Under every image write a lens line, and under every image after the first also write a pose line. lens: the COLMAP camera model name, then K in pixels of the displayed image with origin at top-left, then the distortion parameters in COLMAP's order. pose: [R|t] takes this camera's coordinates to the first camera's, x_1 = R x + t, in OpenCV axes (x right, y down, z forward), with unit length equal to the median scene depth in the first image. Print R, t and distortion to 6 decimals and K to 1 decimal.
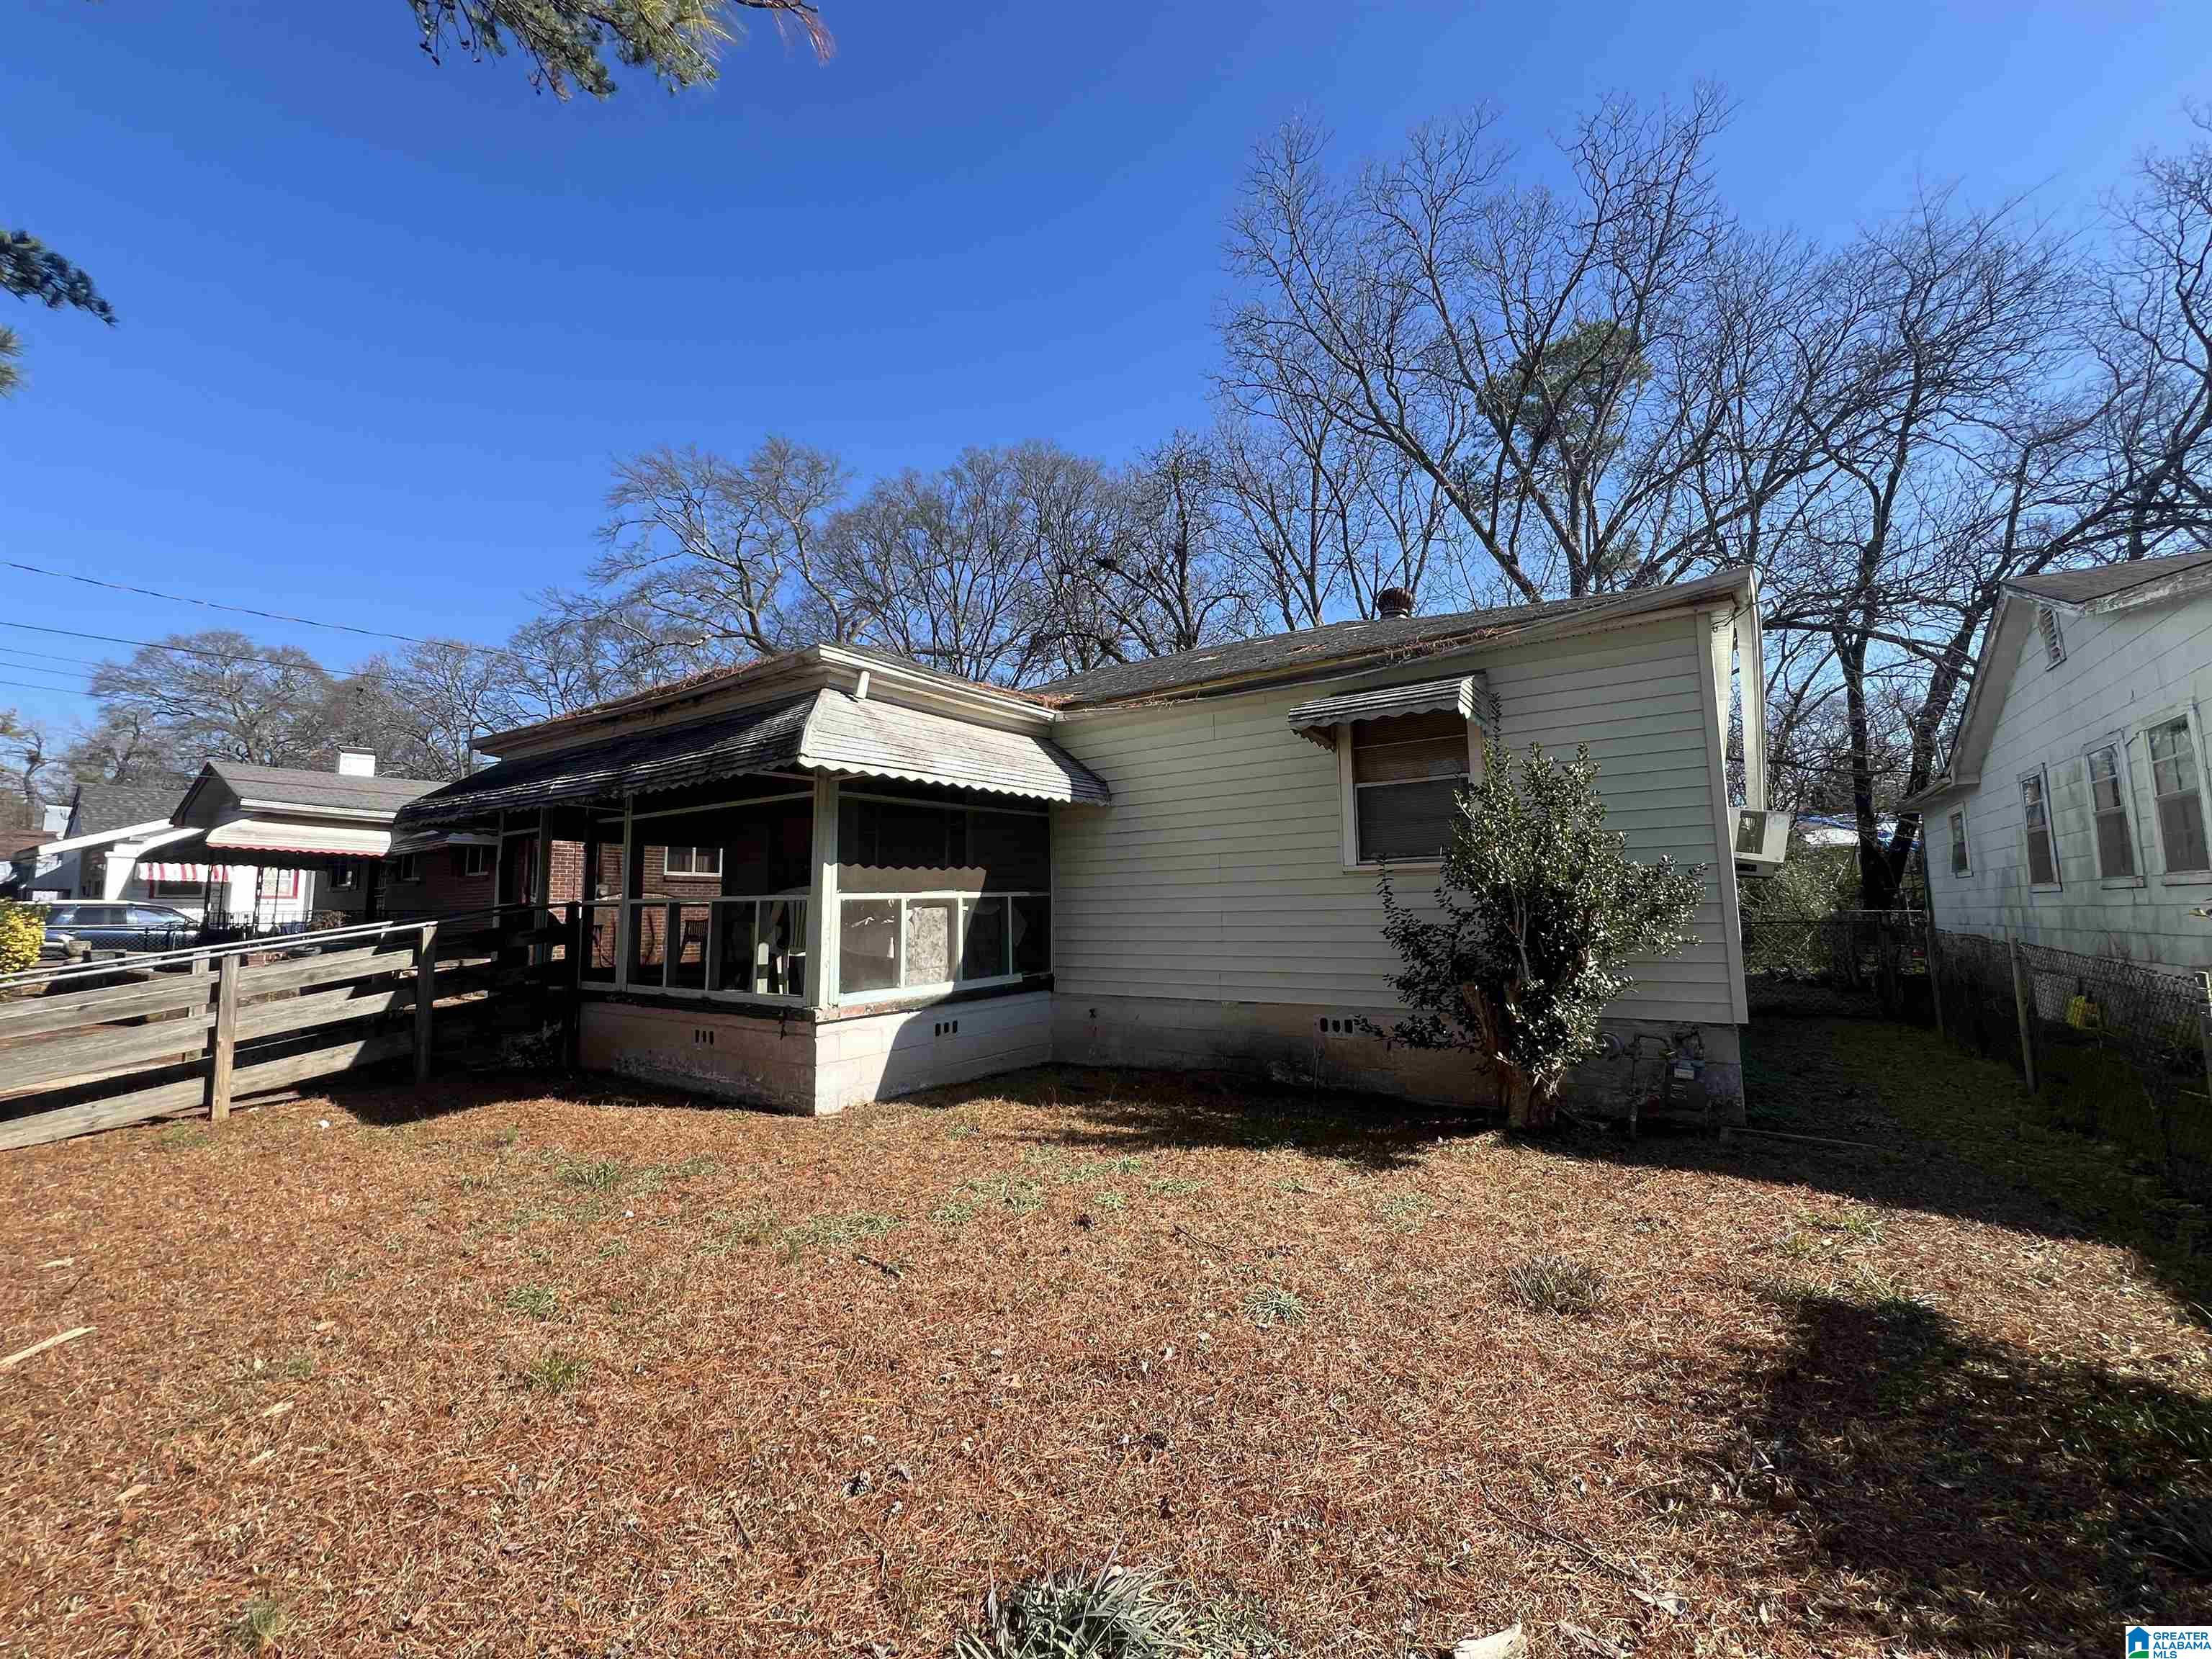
lens RADIAL K [[885.5, 0, 1097.8], [0, 885.5, 822.2], [0, 0, 1]] dist [-0.000523, -0.000394]
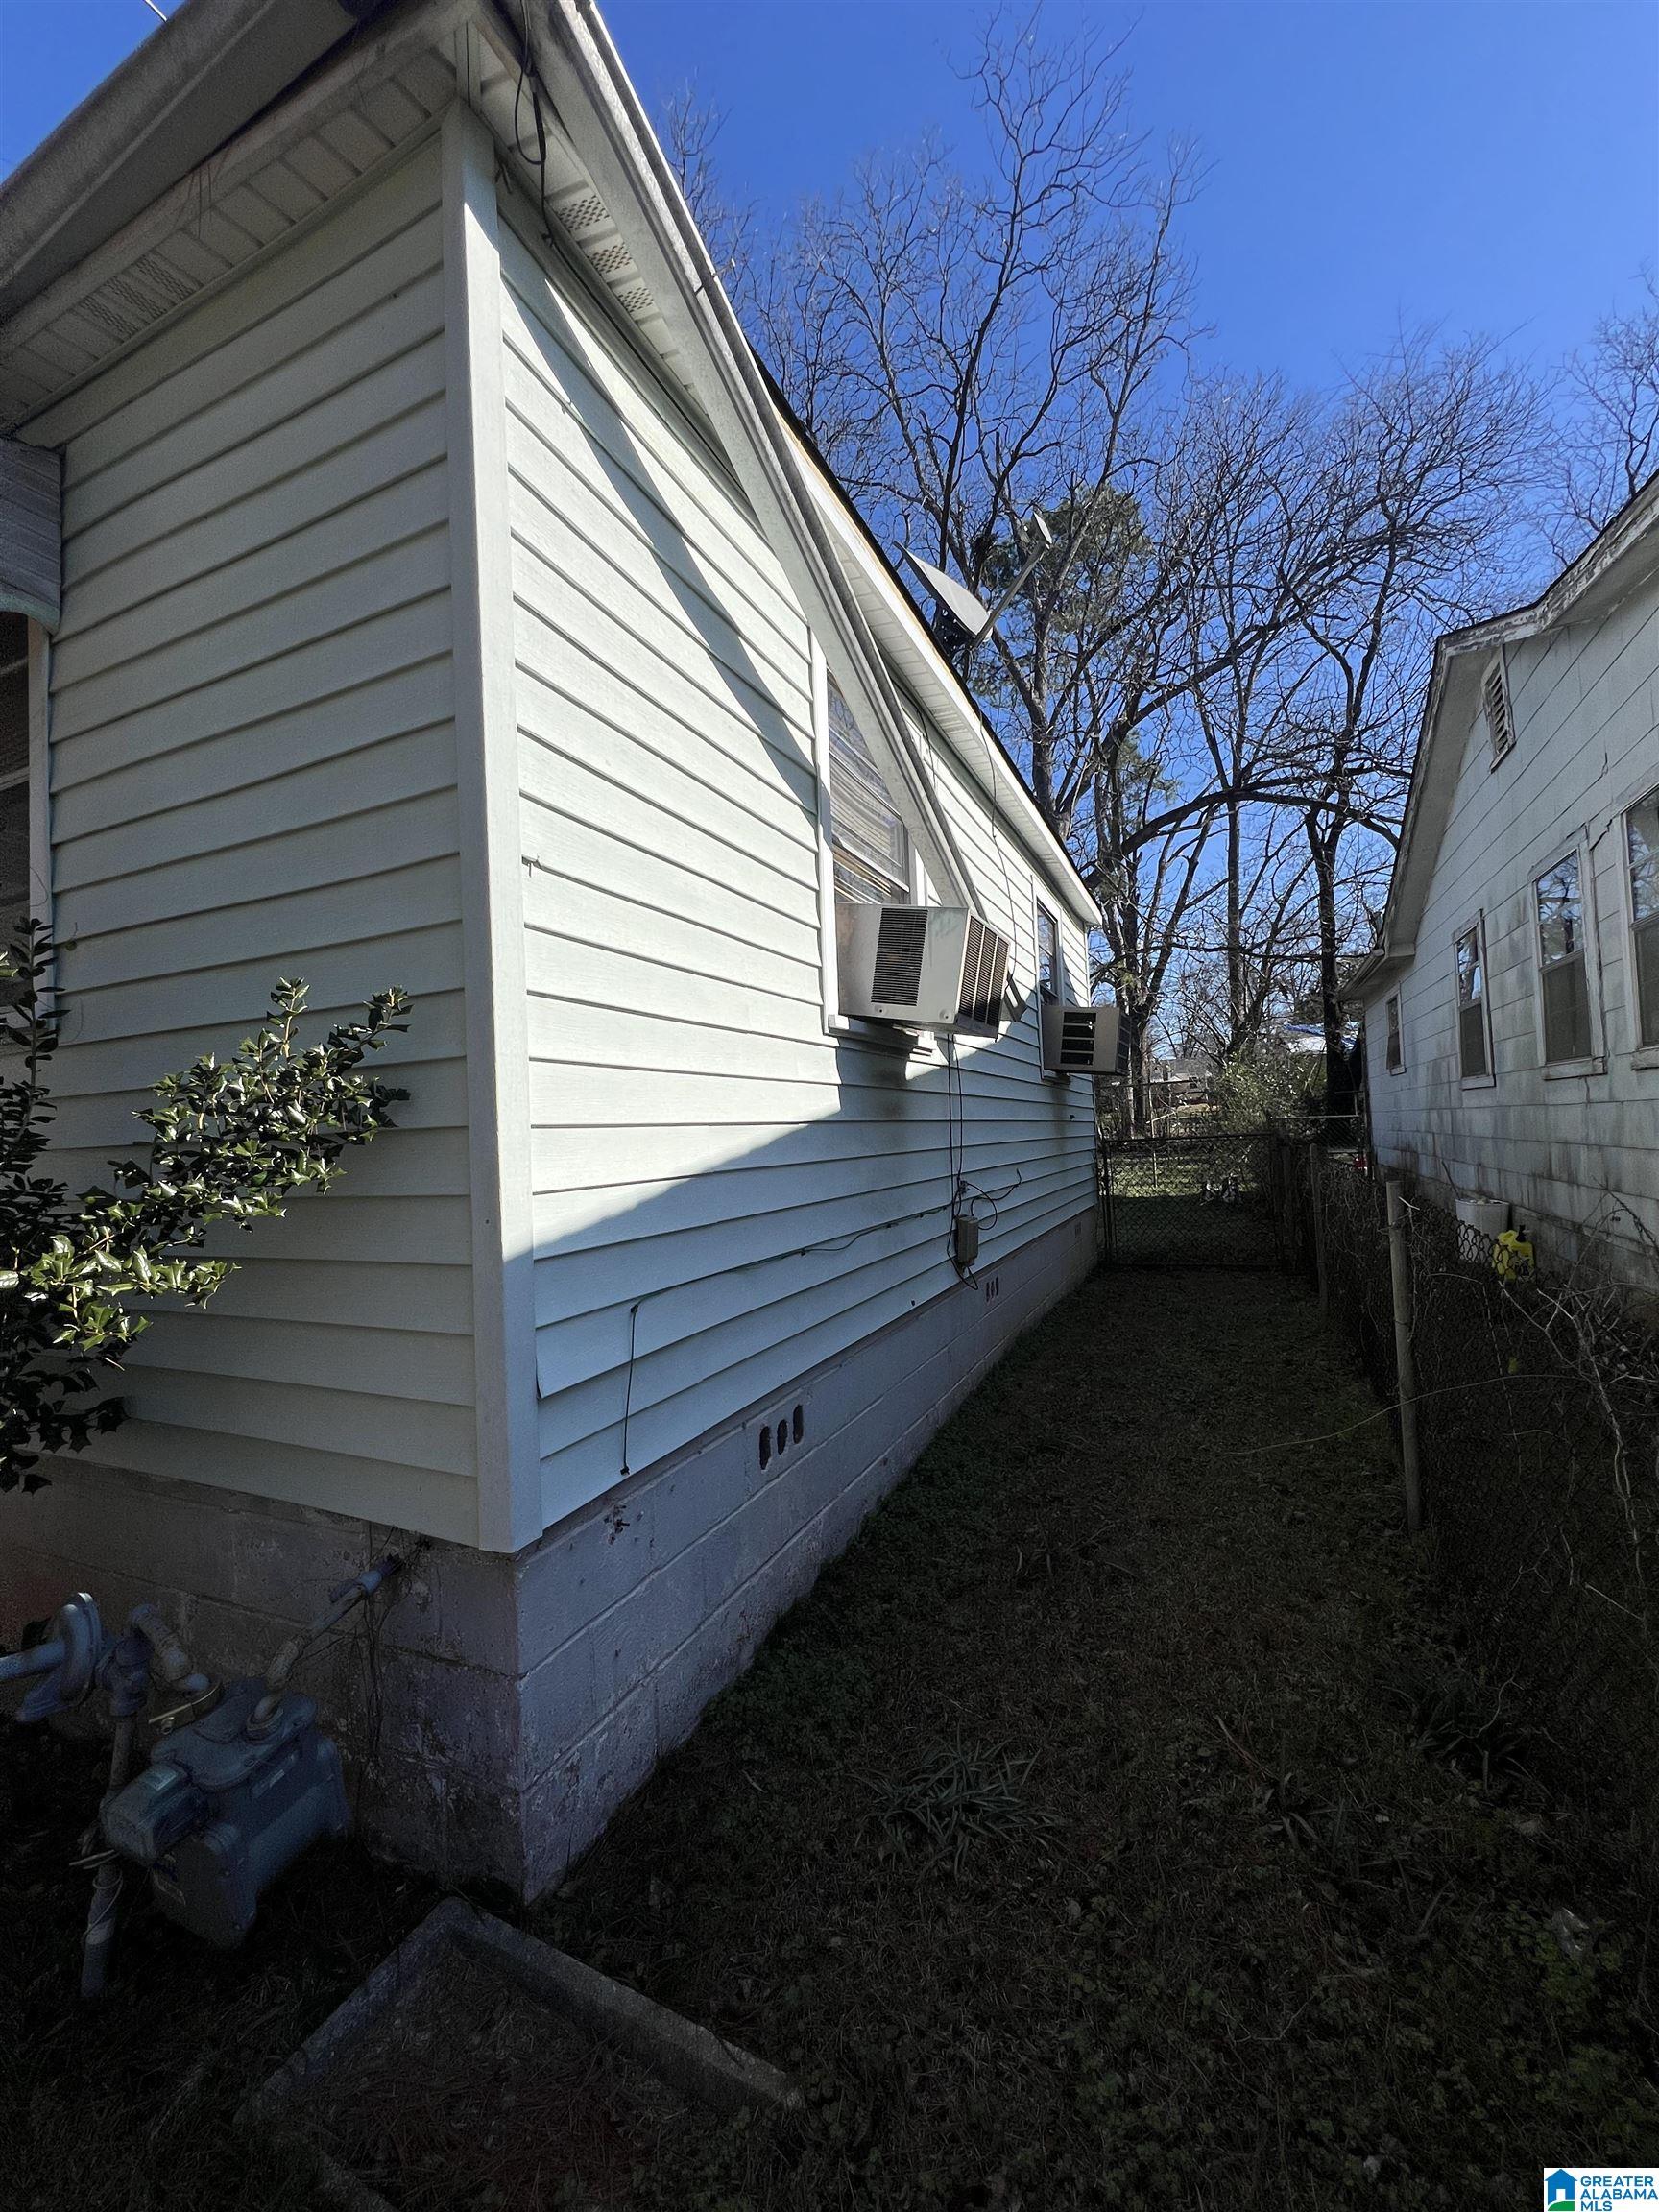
lens RADIAL K [[885.5, 0, 837.5], [0, 885.5, 1107.2], [0, 0, 1]] dist [-0.000523, -0.000394]
pose [[0.982560, -0.022767, 0.184549, 0.350252], [0.009458, 0.997311, 0.072677, 0.030715], [-0.185707, -0.069664, 0.980133, 0.318860]]
